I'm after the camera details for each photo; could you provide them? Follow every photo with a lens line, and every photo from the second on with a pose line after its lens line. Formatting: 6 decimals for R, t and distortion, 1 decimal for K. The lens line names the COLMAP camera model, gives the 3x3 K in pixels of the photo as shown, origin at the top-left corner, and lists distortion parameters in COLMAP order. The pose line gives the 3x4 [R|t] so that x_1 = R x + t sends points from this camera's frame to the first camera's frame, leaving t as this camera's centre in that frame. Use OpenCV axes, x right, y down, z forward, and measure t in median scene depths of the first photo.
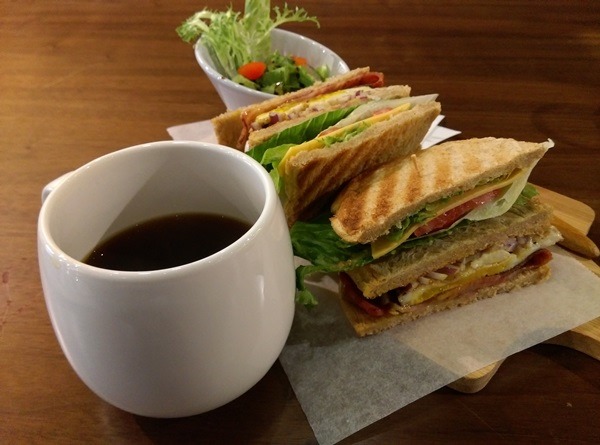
lens RADIAL K [[478.4, 0, 300.5], [0, 478.4, 228.7], [0, 0, 1]] dist [0.043706, -0.006229]
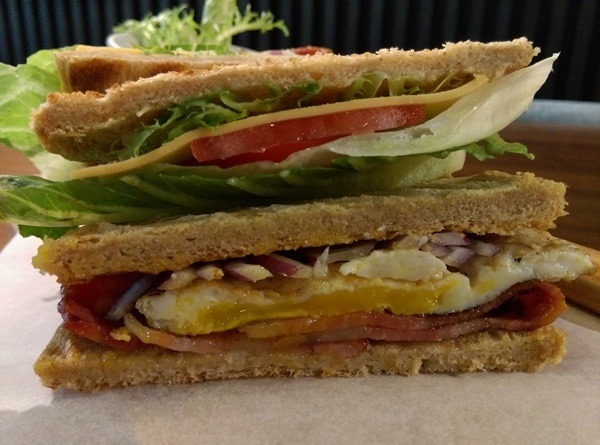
lens RADIAL K [[478.4, 0, 300.5], [0, 478.4, 228.7], [0, 0, 1]] dist [0.043706, -0.006229]
pose [[0.967439, 0.114541, -0.225703, 0.395657], [-0.184603, 0.929389, -0.319623, 0.178175], [0.173156, 0.350881, 0.920272, 0.565997]]
